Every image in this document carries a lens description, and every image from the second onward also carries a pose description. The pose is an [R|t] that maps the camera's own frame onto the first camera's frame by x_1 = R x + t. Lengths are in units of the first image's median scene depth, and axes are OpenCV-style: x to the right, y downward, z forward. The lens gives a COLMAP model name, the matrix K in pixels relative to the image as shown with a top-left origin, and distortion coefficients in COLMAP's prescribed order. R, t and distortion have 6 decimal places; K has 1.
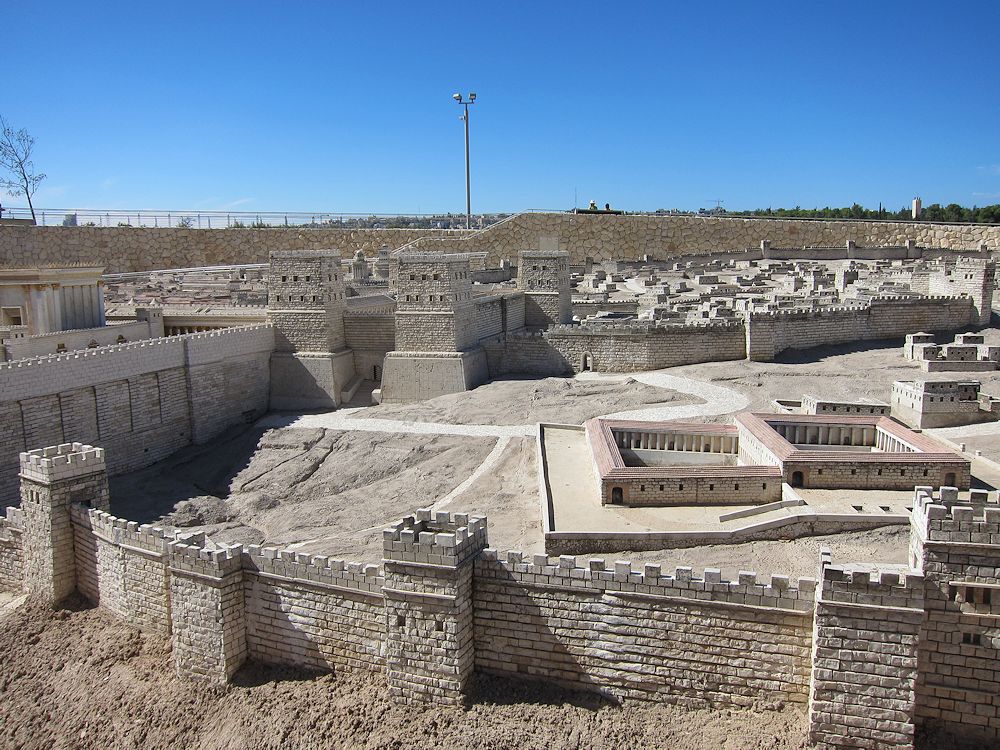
lens RADIAL K [[823.4, 0, 488.5], [0, 823.4, 342.1], [0, 0, 1]] dist [-0.060821, 0.019539]
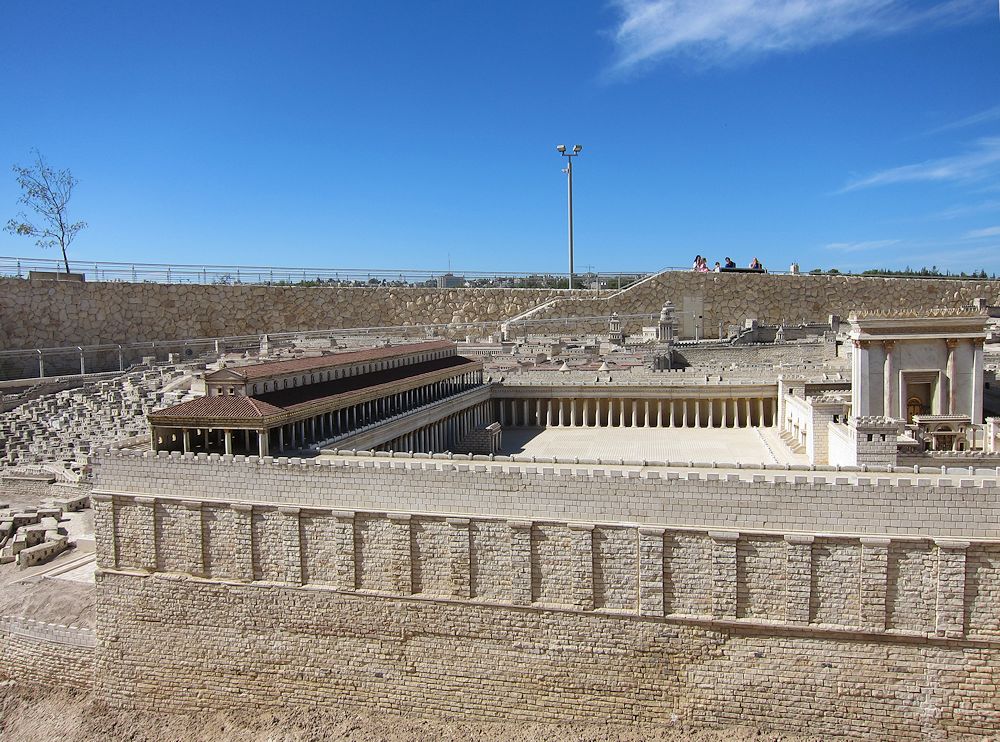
lens RADIAL K [[823.4, 0, 467.4], [0, 823.4, 361.2], [0, 0, 1]] dist [-0.060821, 0.019539]
pose [[0.988179, -0.010421, 0.152951, -0.329584], [0.019530, 0.998116, -0.058172, -0.003992], [-0.152056, 0.060472, 0.986520, 0.116977]]
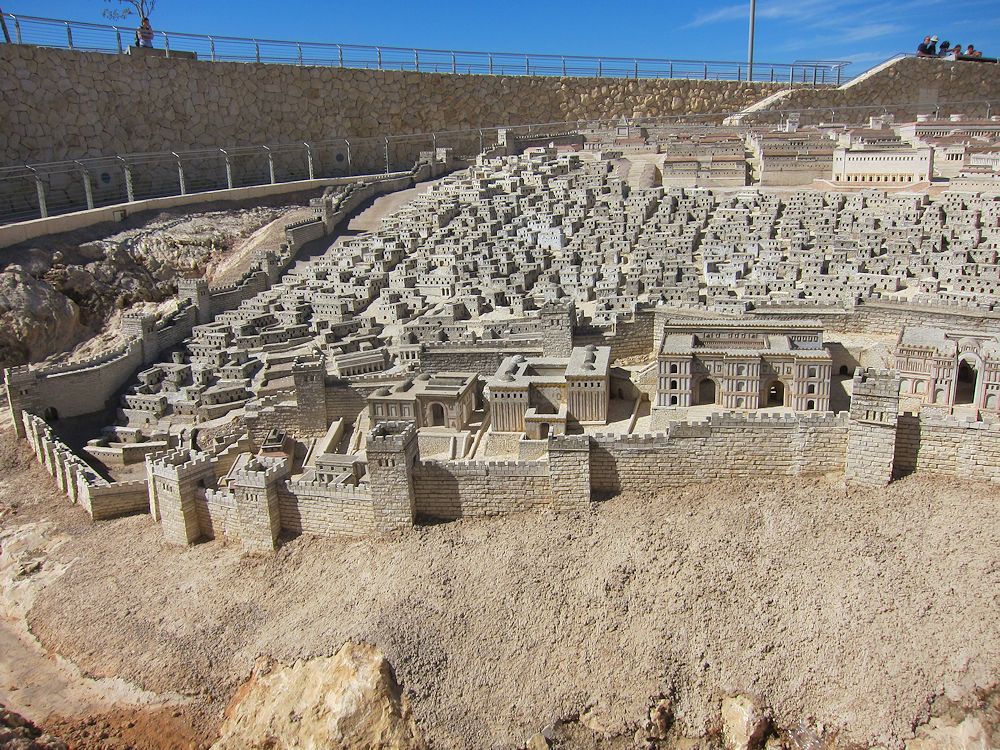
lens RADIAL K [[823.4, 0, 483.4], [0, 823.4, 361.1], [0, 0, 1]] dist [-0.060821, 0.019539]
pose [[0.950355, -0.090689, 0.297661, -0.622435], [0.045036, 0.986603, 0.156801, -0.004456], [-0.307893, -0.135611, 0.941707, 0.340960]]
